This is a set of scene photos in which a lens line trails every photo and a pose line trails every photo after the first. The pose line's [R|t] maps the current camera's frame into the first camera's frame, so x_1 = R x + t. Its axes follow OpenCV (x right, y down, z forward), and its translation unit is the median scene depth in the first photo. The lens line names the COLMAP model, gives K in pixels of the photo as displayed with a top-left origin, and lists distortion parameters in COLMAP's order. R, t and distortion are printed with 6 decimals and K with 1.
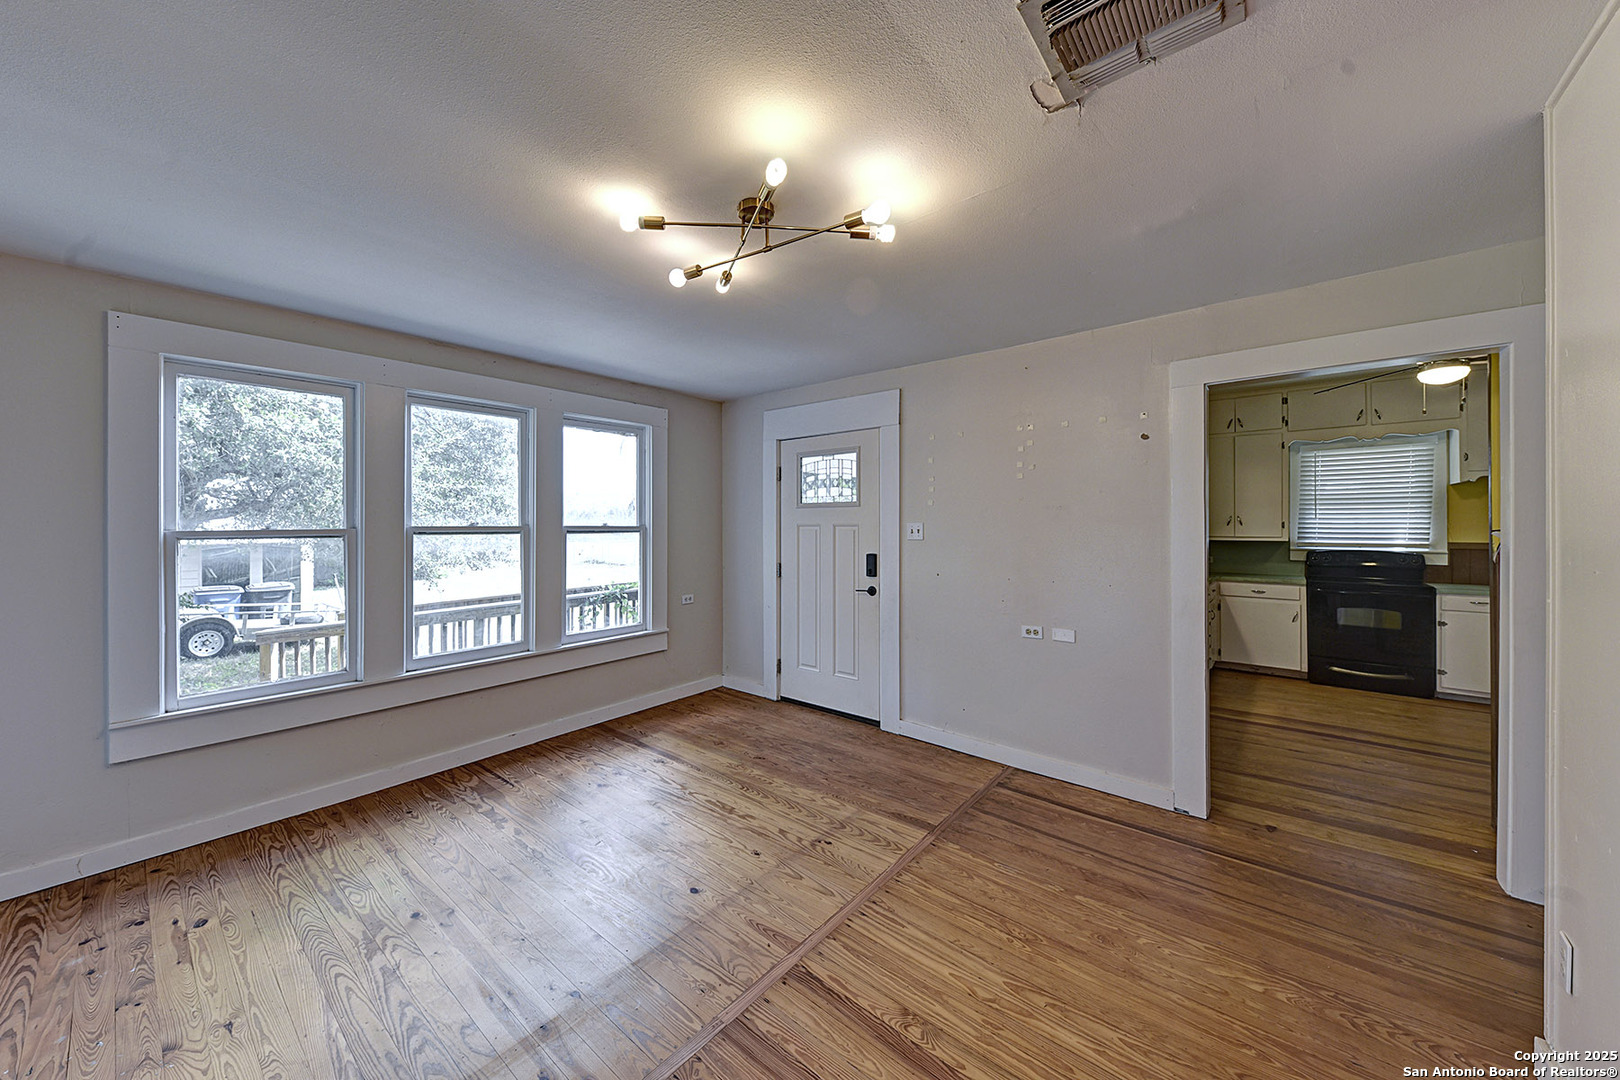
lens RADIAL K [[560.9, 0, 797.4], [0, 560.9, 526.4], [0, 0, 1]] dist [-0.014550, -0.000493]
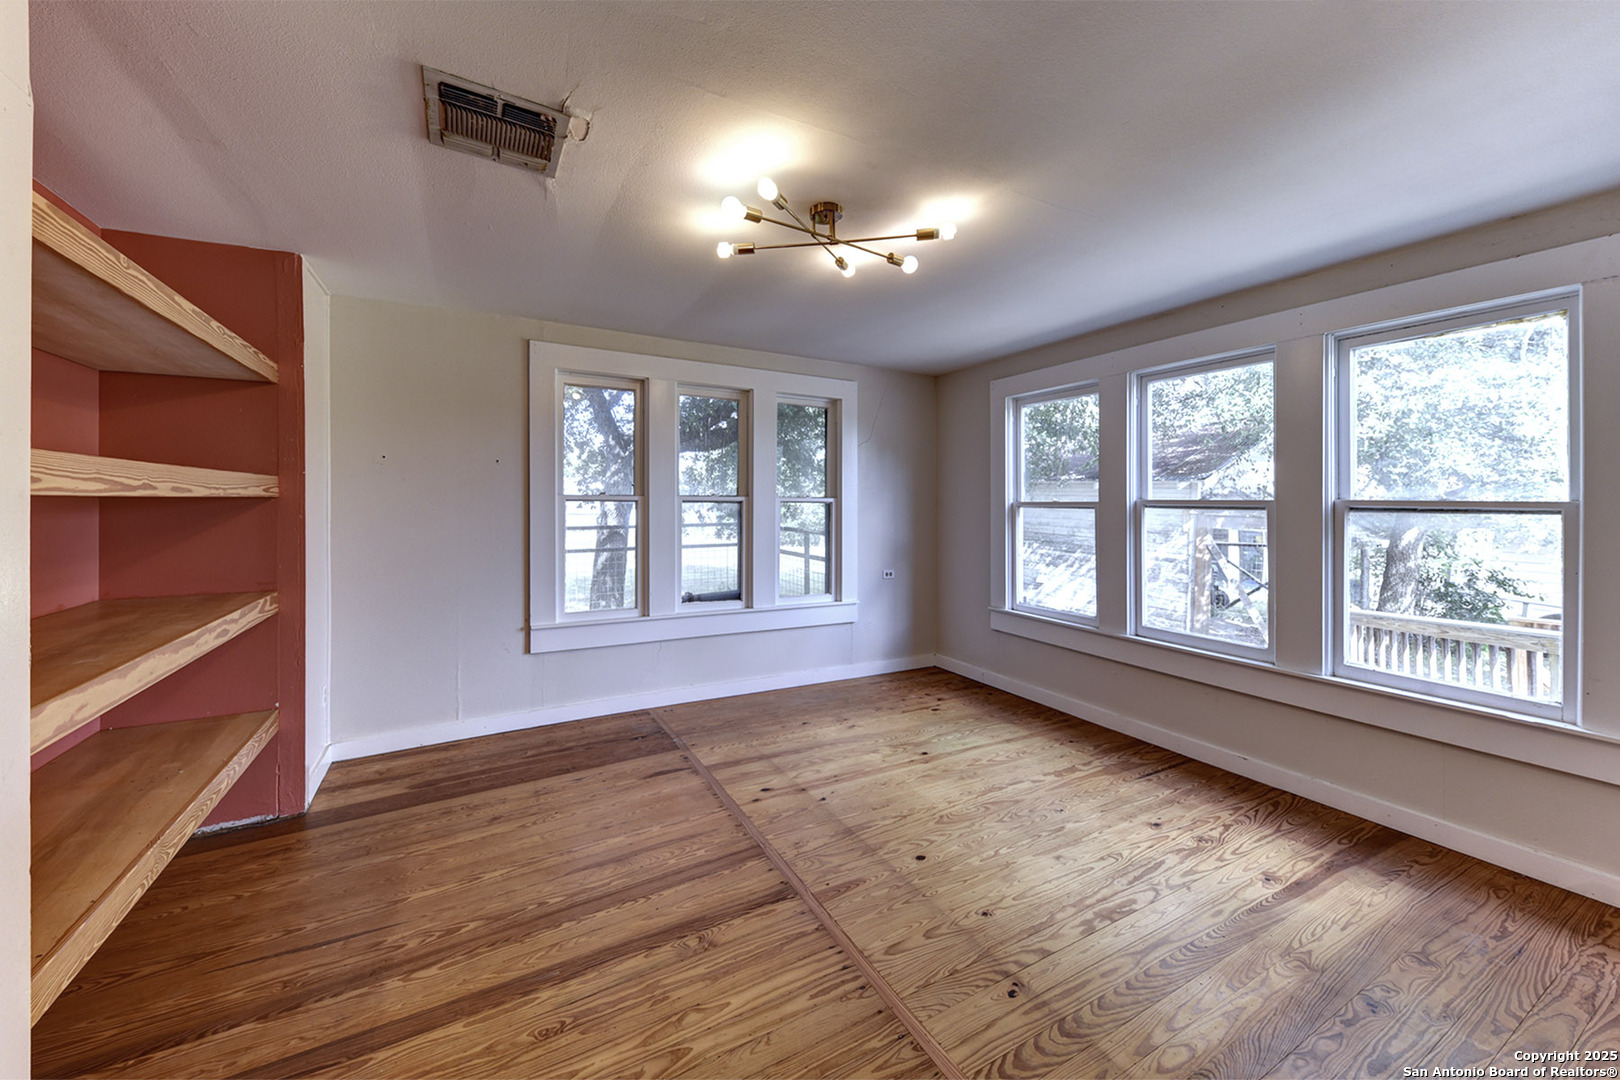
lens RADIAL K [[560.9, 0, 735.3], [0, 560.9, 494.2], [0, 0, 1]] dist [-0.014550, -0.000493]
pose [[-0.412844, -0.002893, -0.910797, 0.872652], [-0.013587, 0.999903, 0.002983, 0.002433], [0.910700, 0.013606, -0.412843, 1.110130]]
